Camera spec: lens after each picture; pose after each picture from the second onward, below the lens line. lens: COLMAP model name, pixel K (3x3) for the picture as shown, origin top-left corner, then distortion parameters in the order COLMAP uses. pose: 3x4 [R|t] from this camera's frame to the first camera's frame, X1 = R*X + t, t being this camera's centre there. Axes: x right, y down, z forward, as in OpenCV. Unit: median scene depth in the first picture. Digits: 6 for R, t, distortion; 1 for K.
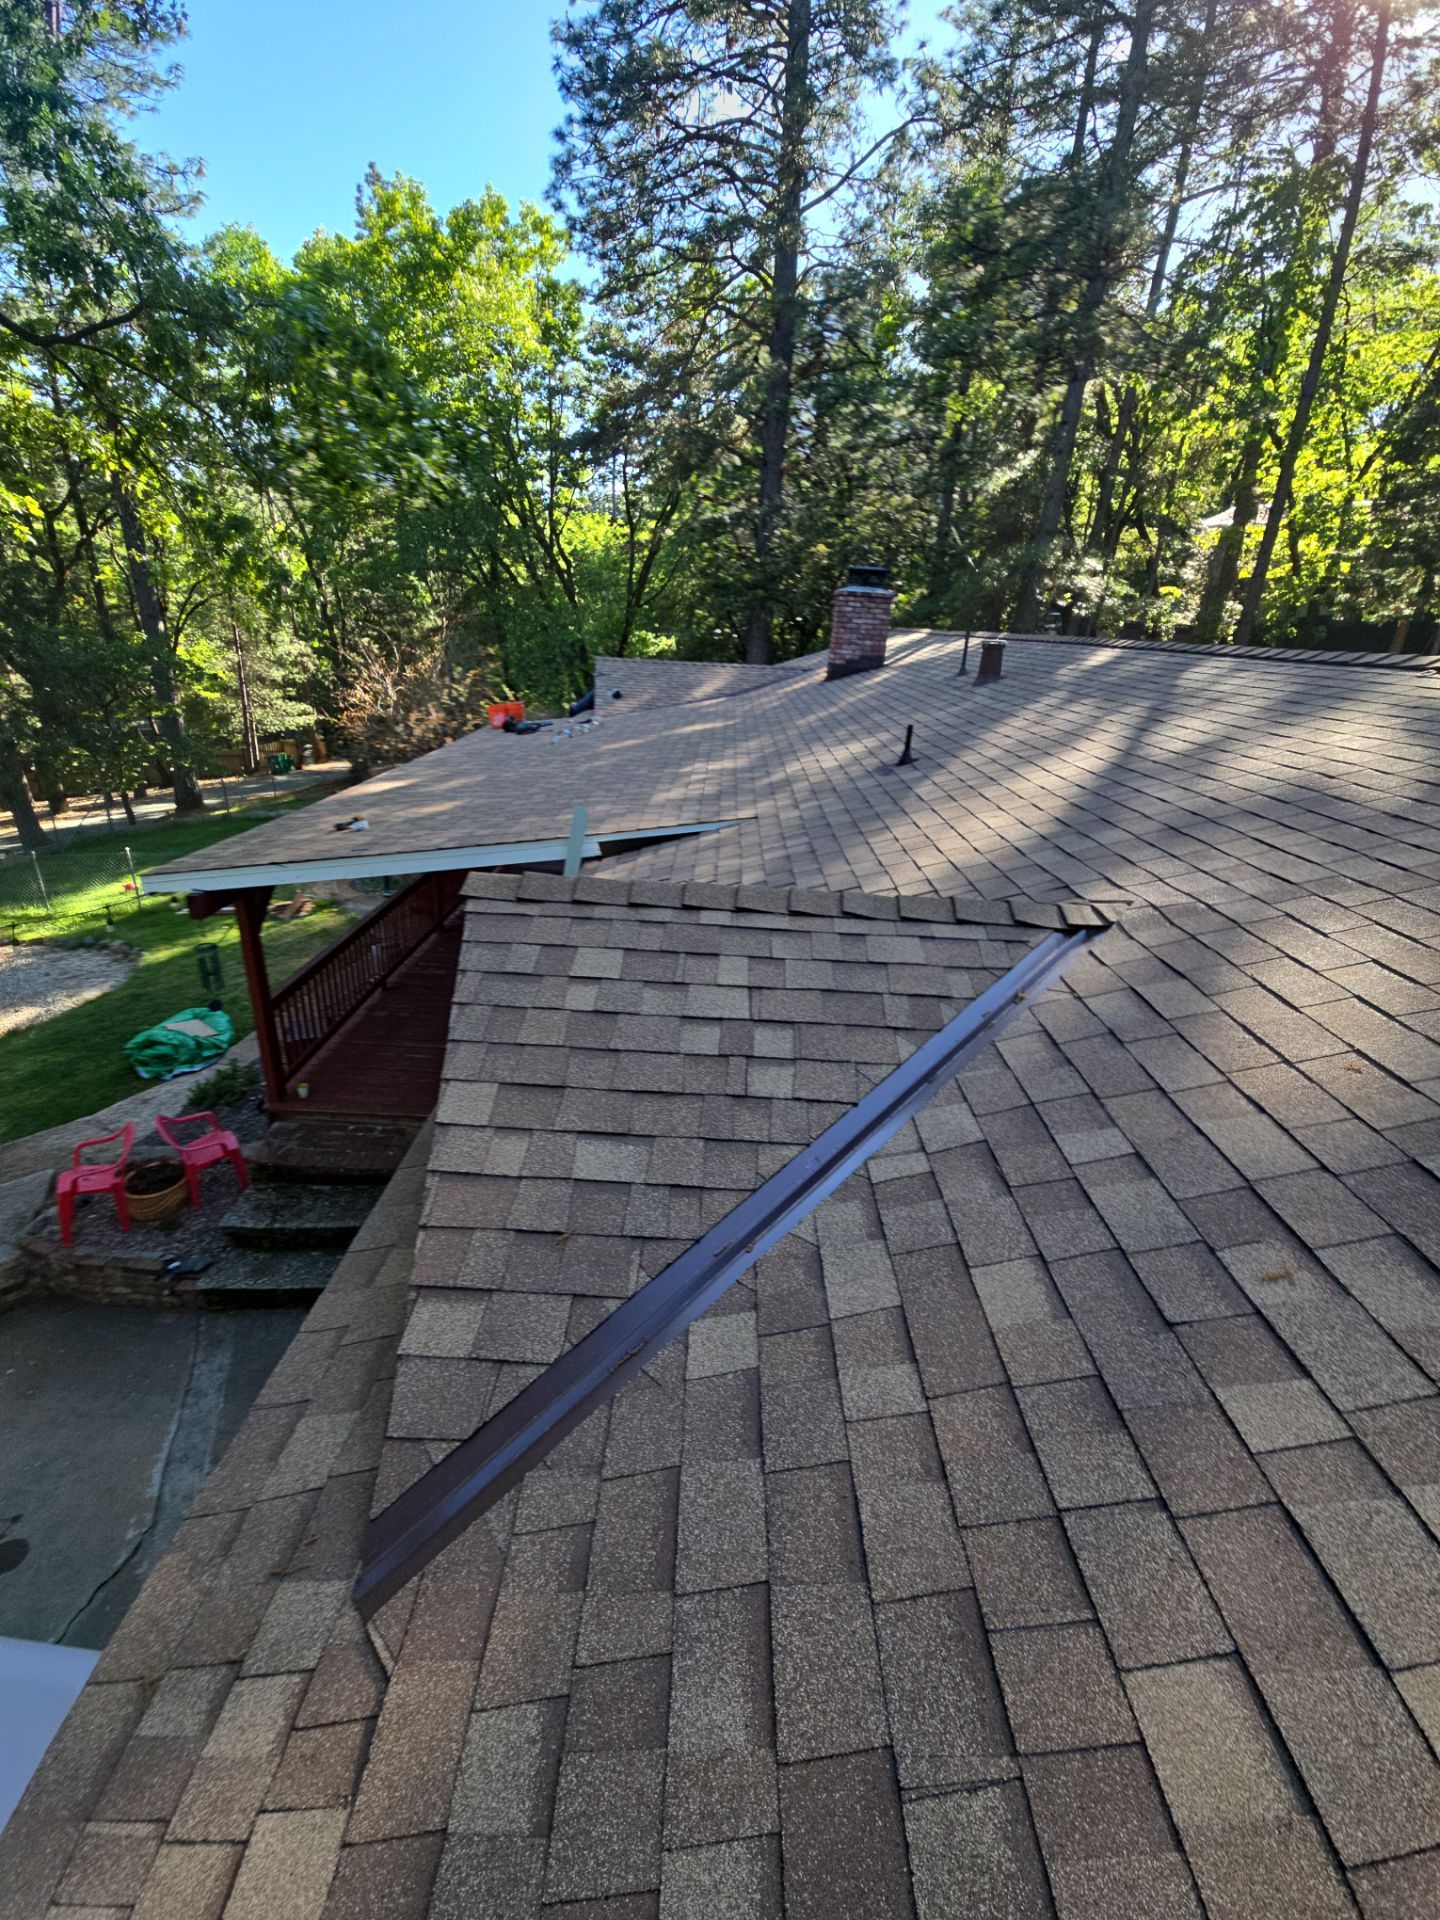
lens RADIAL K [[936.7, 0, 680.9], [0, 936.7, 962.7], [0, 0, 1]] dist [-0.001024, -0.000401]
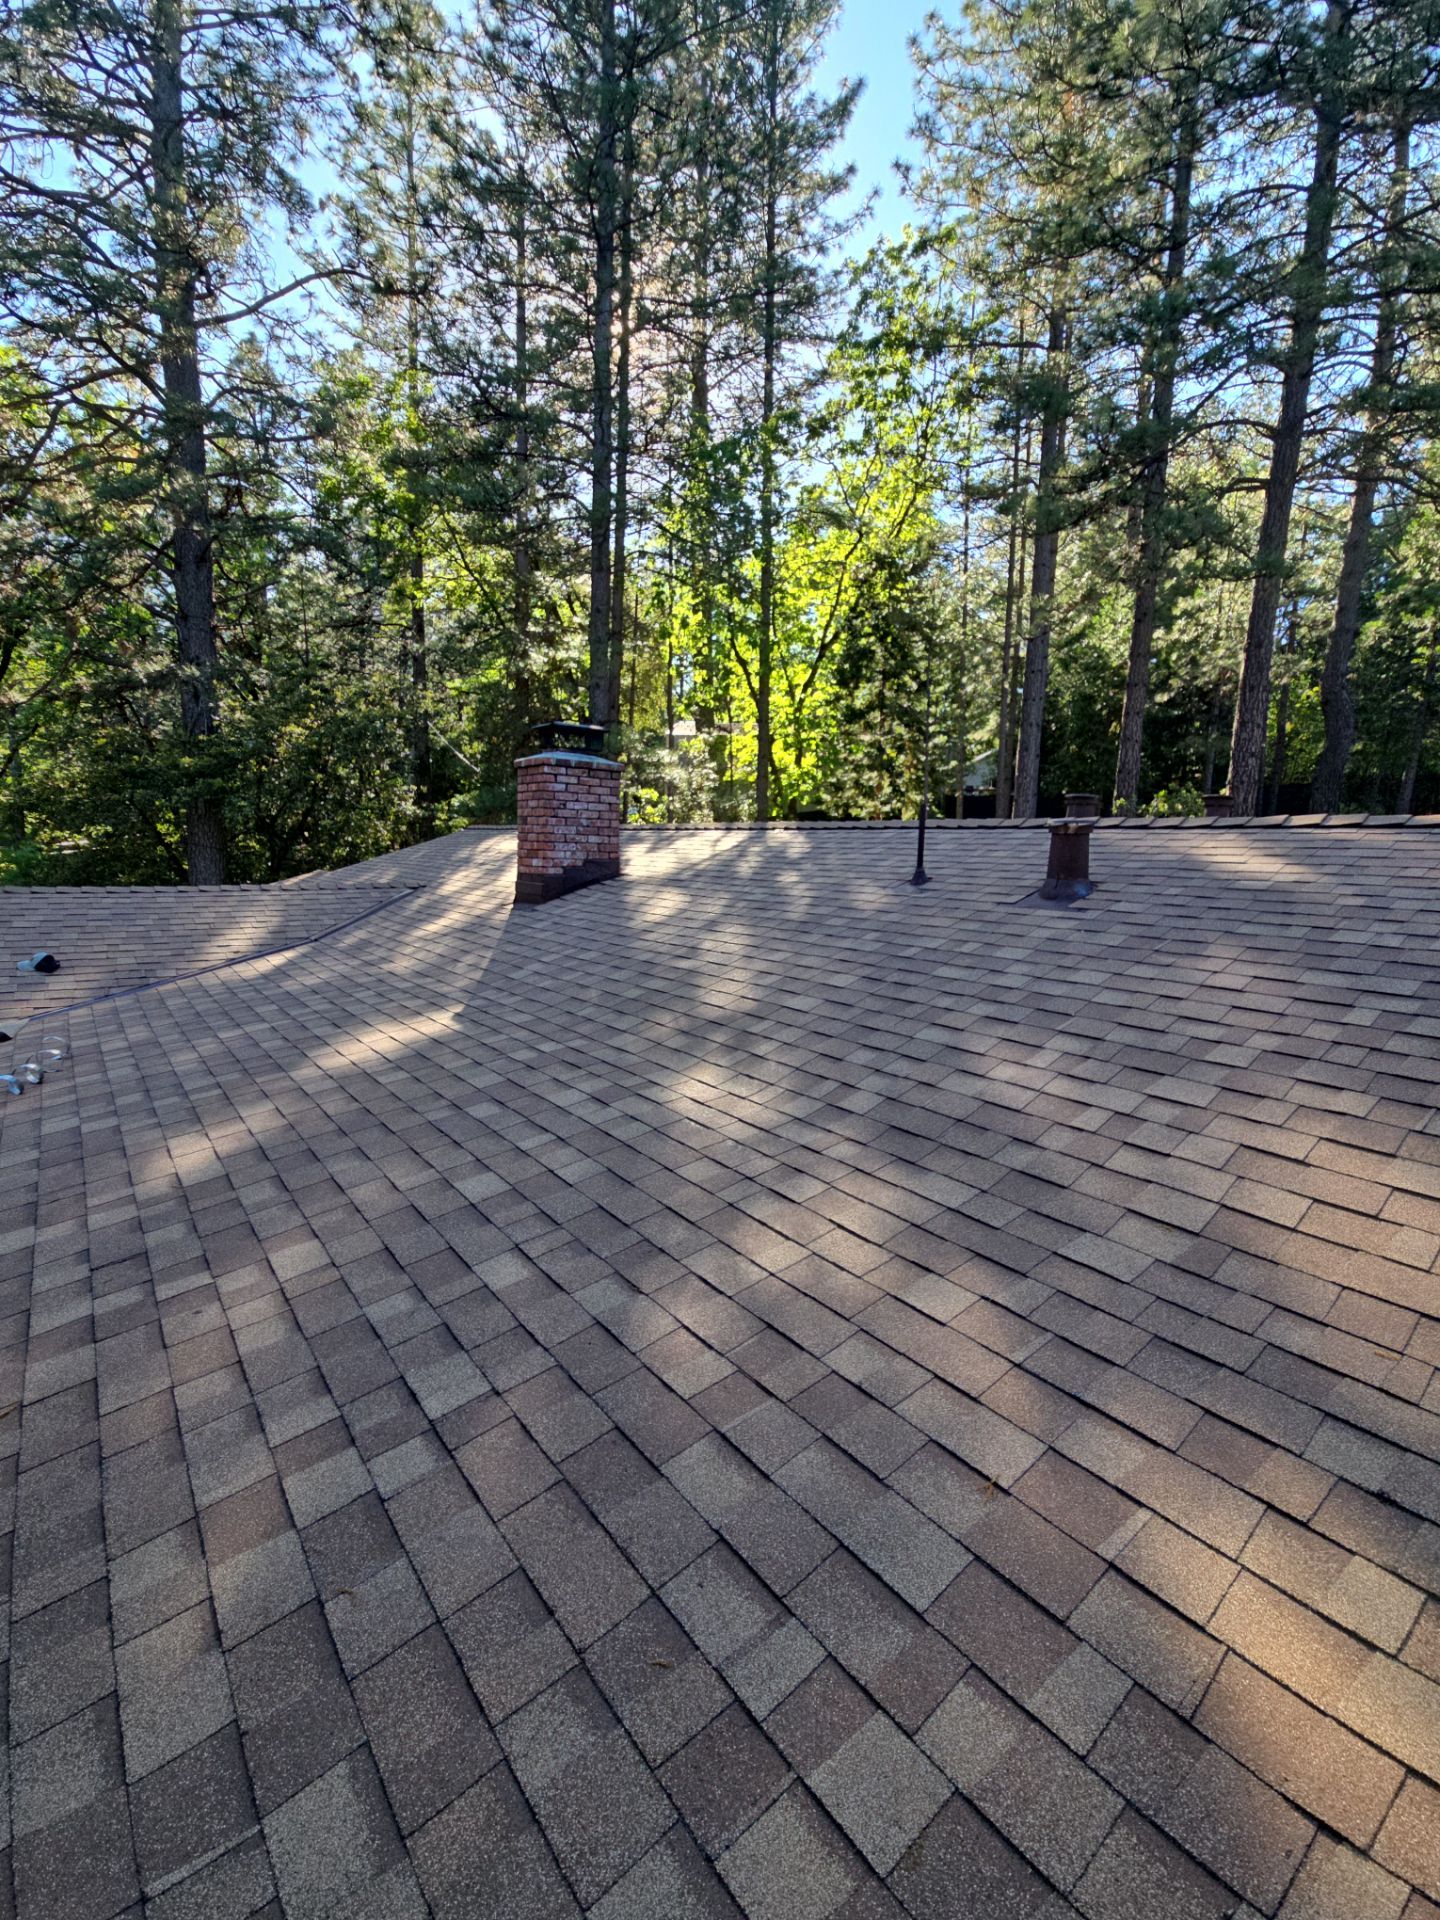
lens RADIAL K [[892.1, 0, 720.0], [0, 892.1, 960.0], [0, 0, 1]] dist [-0.001506, -0.001241]
pose [[0.775106, -0.103076, 0.623367, -0.051883], [0.228105, 0.965715, -0.123946, -0.098216], [-0.589219, 0.238265, 0.772043, 0.290560]]
